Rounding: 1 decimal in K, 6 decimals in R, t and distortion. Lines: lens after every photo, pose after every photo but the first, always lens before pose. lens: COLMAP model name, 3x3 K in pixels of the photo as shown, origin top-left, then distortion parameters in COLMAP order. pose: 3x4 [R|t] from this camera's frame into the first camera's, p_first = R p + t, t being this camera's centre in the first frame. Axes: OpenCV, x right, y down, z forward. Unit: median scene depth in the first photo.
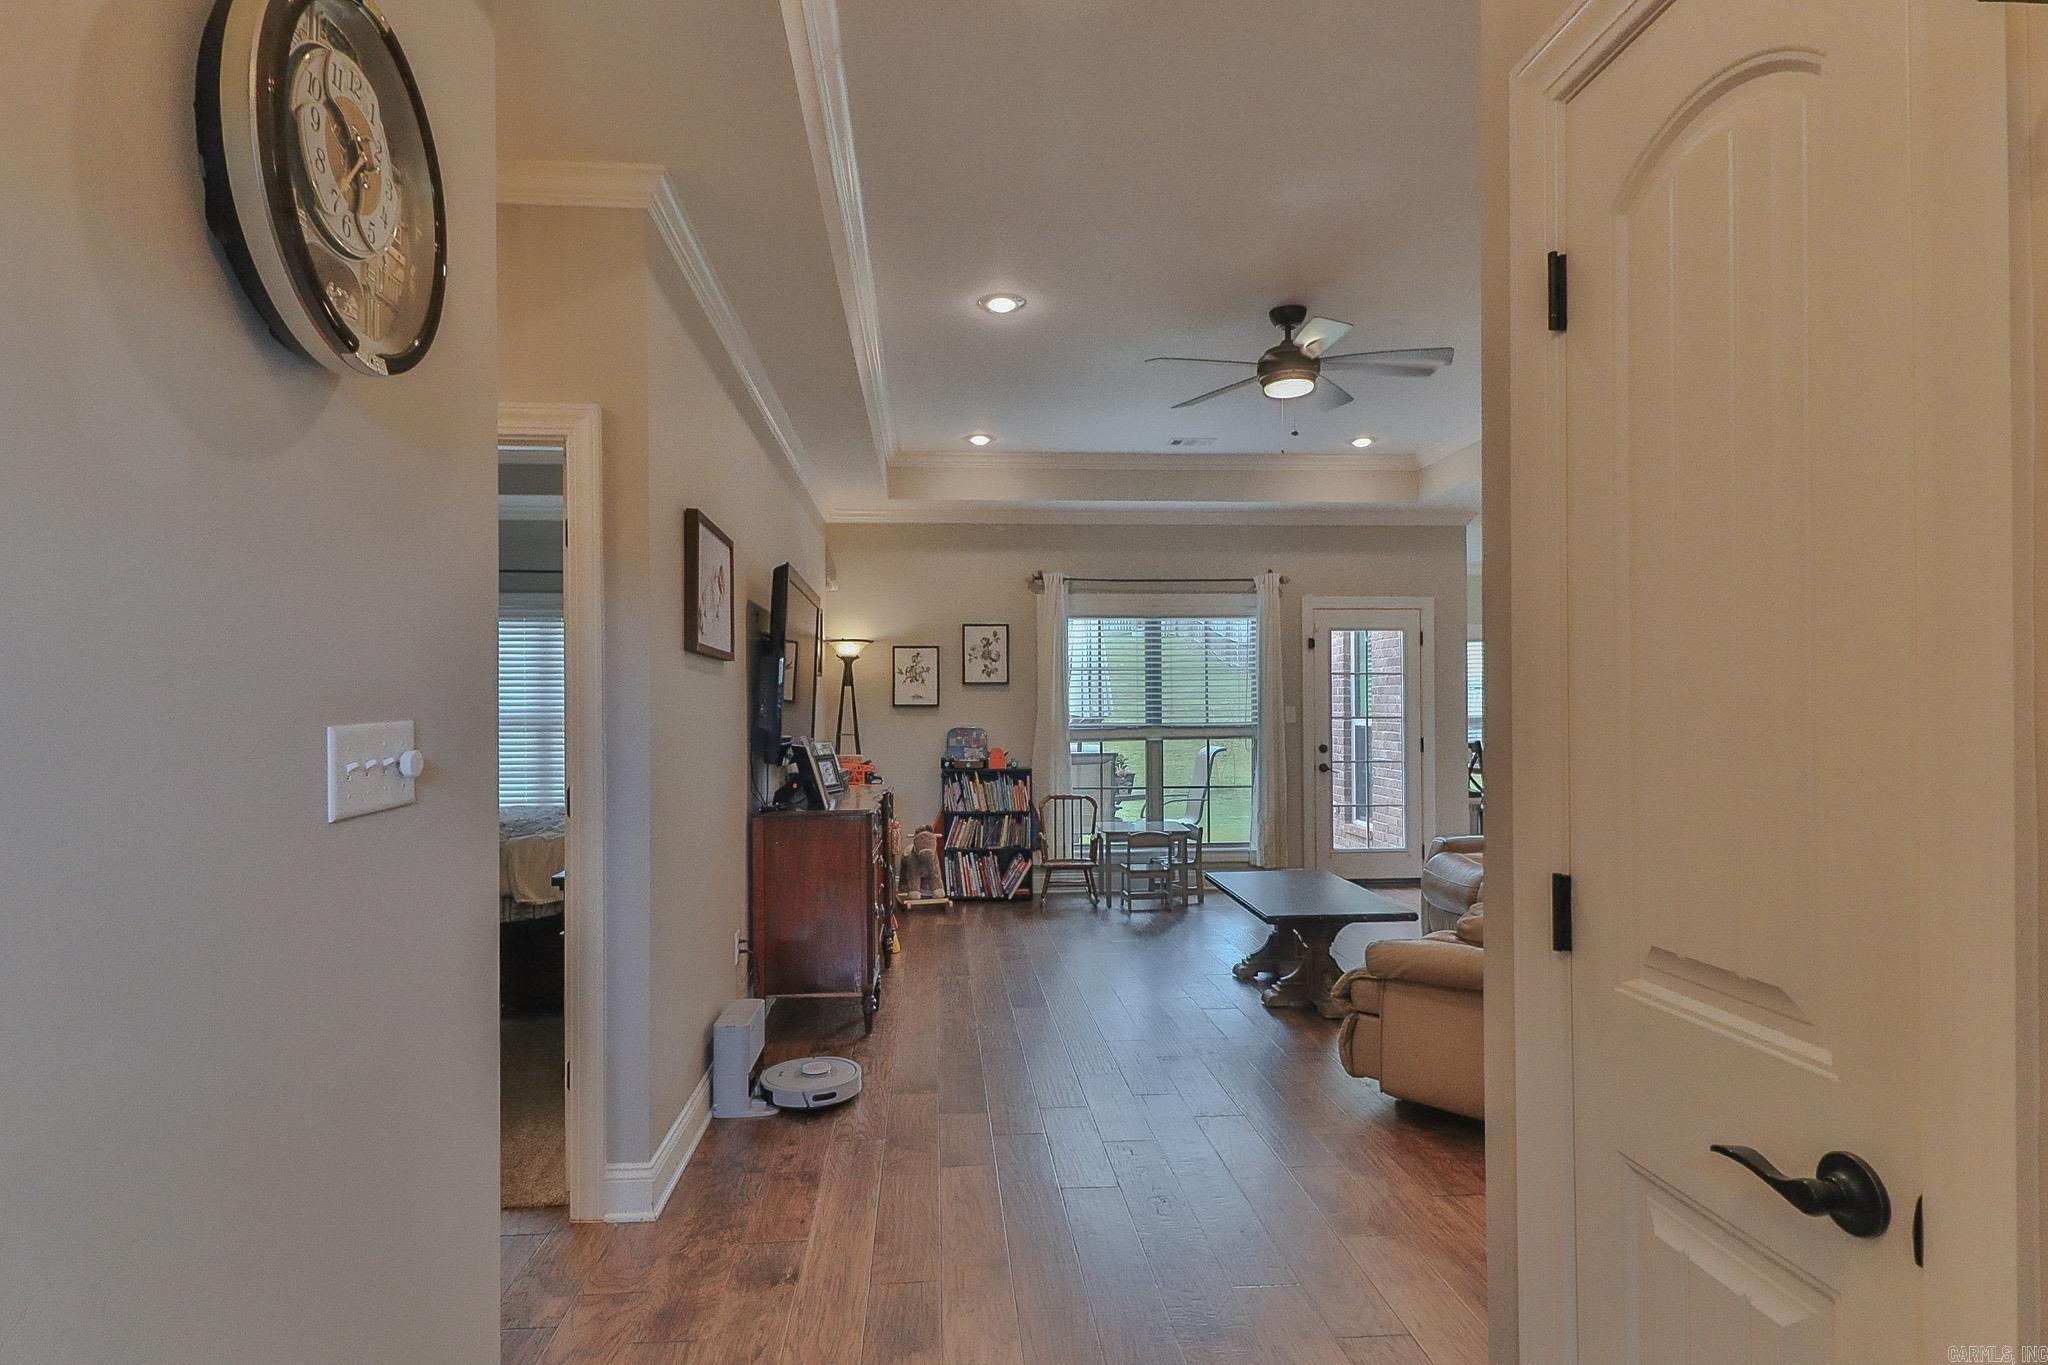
lens RADIAL K [[1100.3, 0, 1024.1], [0, 1100.3, 694.0], [0, 0, 1]] dist [0.024820, -0.012713]
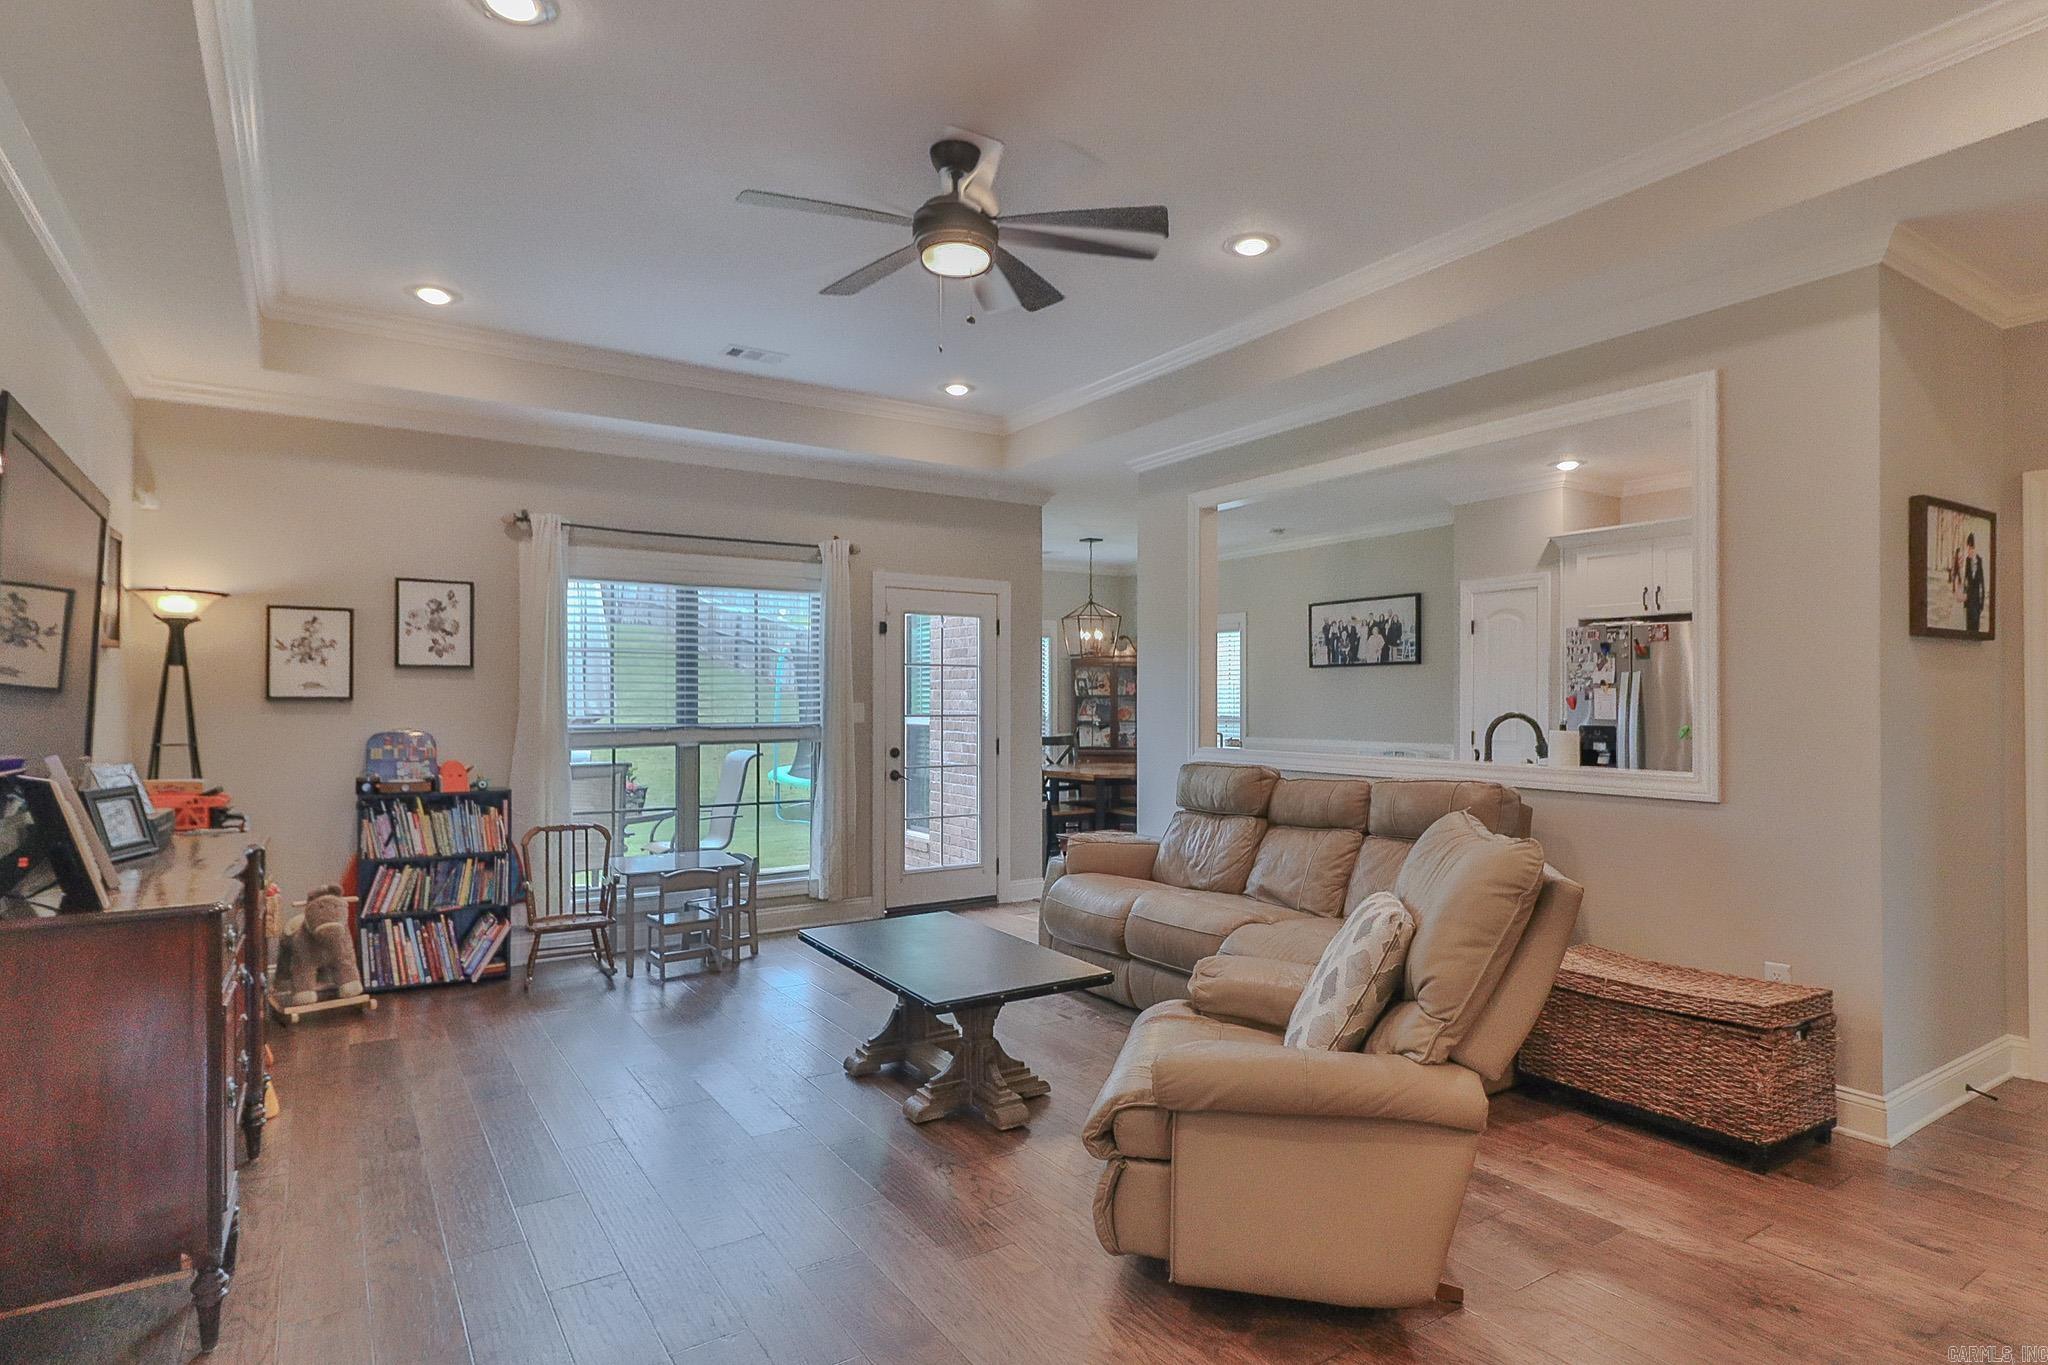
lens RADIAL K [[1100.3, 0, 1063.2], [0, 1100.3, 690.6], [0, 0, 1]] dist [0.024820, -0.012713]
pose [[0.873208, 0.010296, 0.487238, -0.030104], [-0.010272, 0.999944, -0.002721, 0.003256], [-0.487239, -0.002629, 0.873265, 0.216938]]
